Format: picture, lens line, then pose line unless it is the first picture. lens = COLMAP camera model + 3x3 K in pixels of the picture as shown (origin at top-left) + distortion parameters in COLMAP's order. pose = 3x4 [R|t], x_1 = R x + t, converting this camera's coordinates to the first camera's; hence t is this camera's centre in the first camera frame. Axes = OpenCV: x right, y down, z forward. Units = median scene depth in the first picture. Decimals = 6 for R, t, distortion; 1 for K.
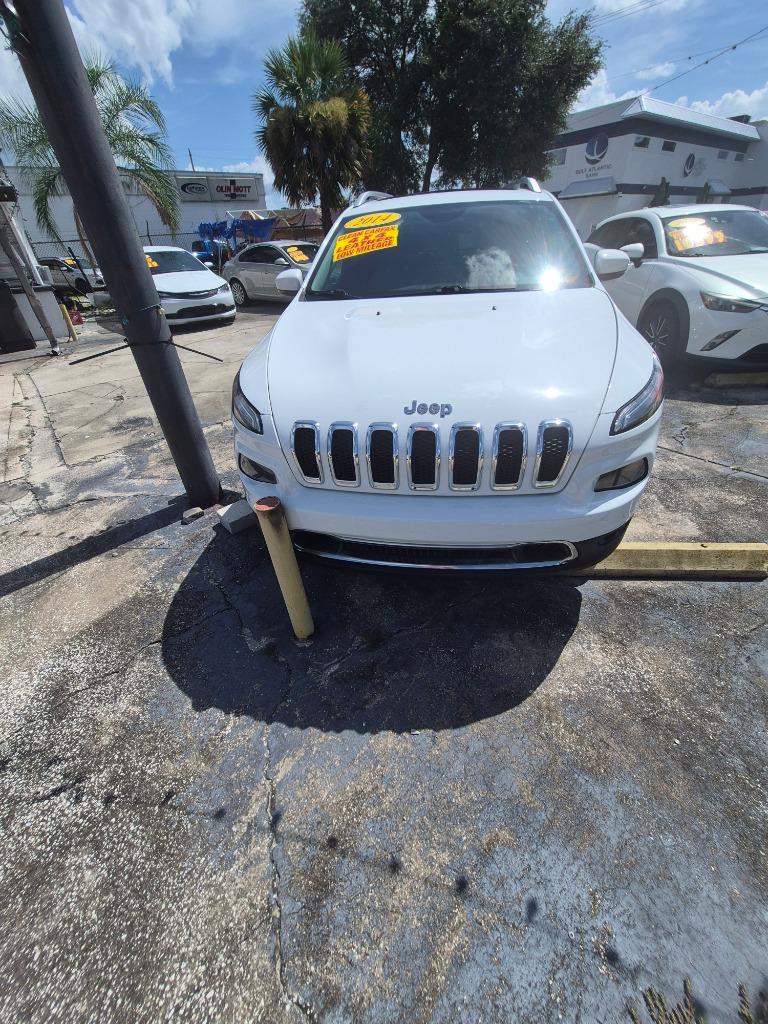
lens RADIAL K [[398.2, 0, 385.7], [0, 398.2, 519.0], [0, 0, 1]] dist [-0.003504, 0.000174]
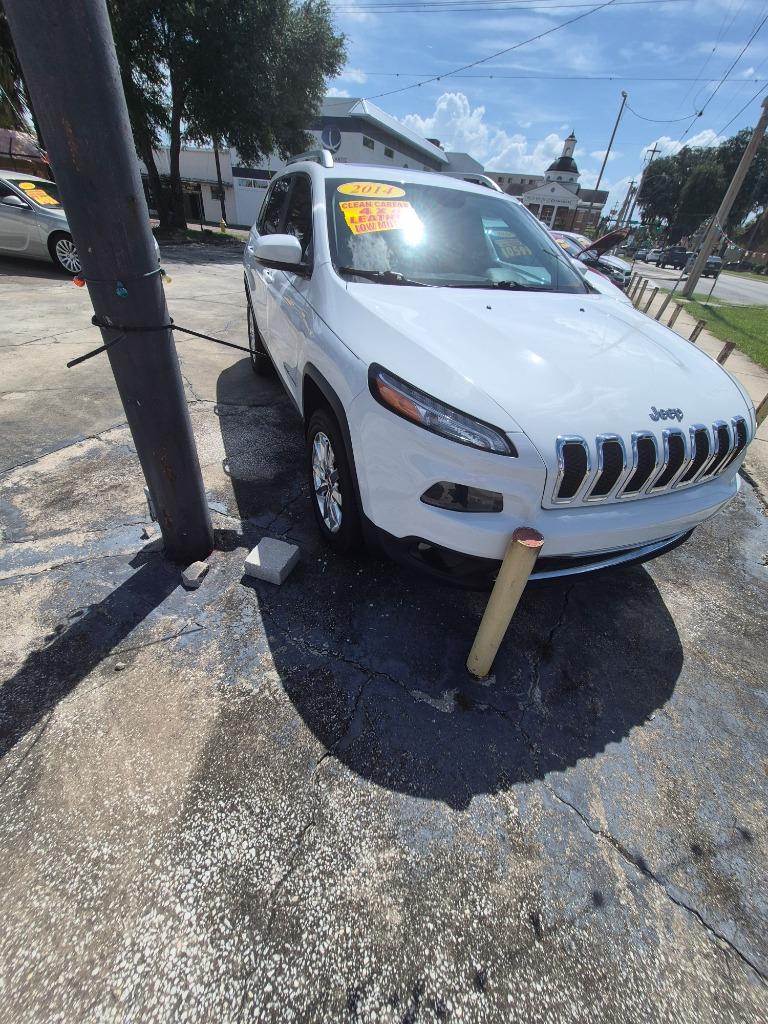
lens RADIAL K [[398.2, 0, 379.0], [0, 398.2, 518.2], [0, 0, 1]] dist [-0.003504, 0.000174]
pose [[0.862158, -0.191419, 0.469087, -0.773868], [0.172357, 0.981470, 0.083722, -0.164374], [-0.476420, 0.008669, 0.879175, 0.329349]]
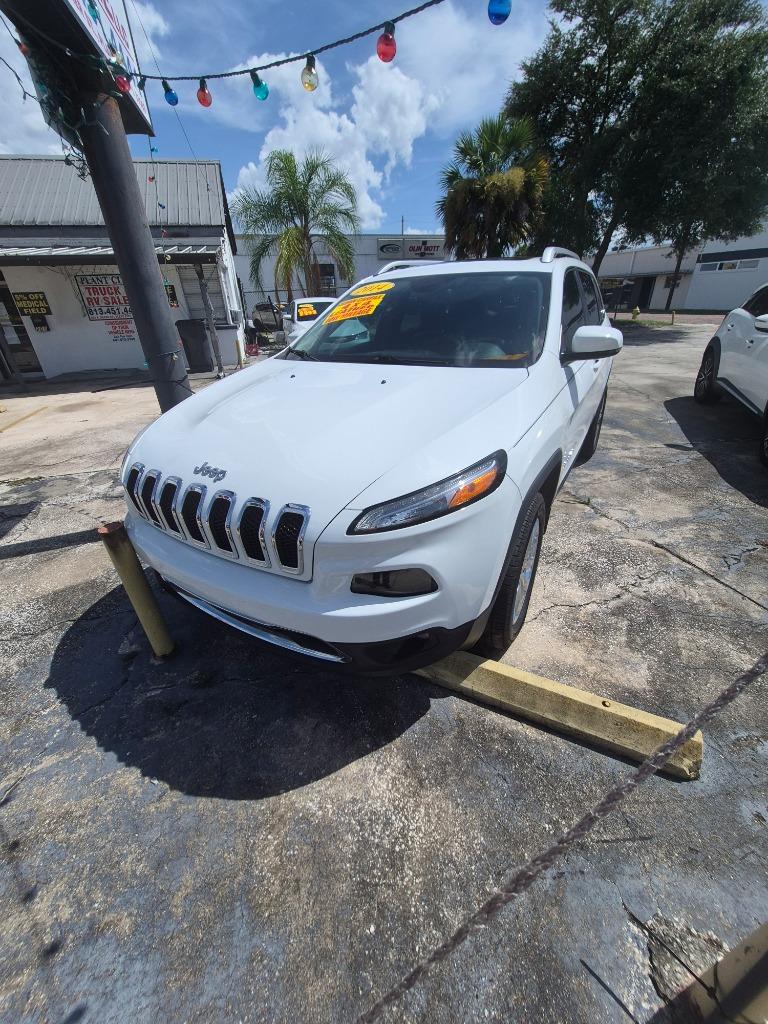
lens RADIAL K [[398.2, 0, 389.7], [0, 398.2, 520.7], [0, 0, 1]] dist [-0.003504, 0.000174]
pose [[0.923633, 0.205401, -0.323594, 0.655676], [-0.233481, 0.971073, -0.050038, -0.152152], [0.303956, 0.121770, 0.944872, 0.126244]]
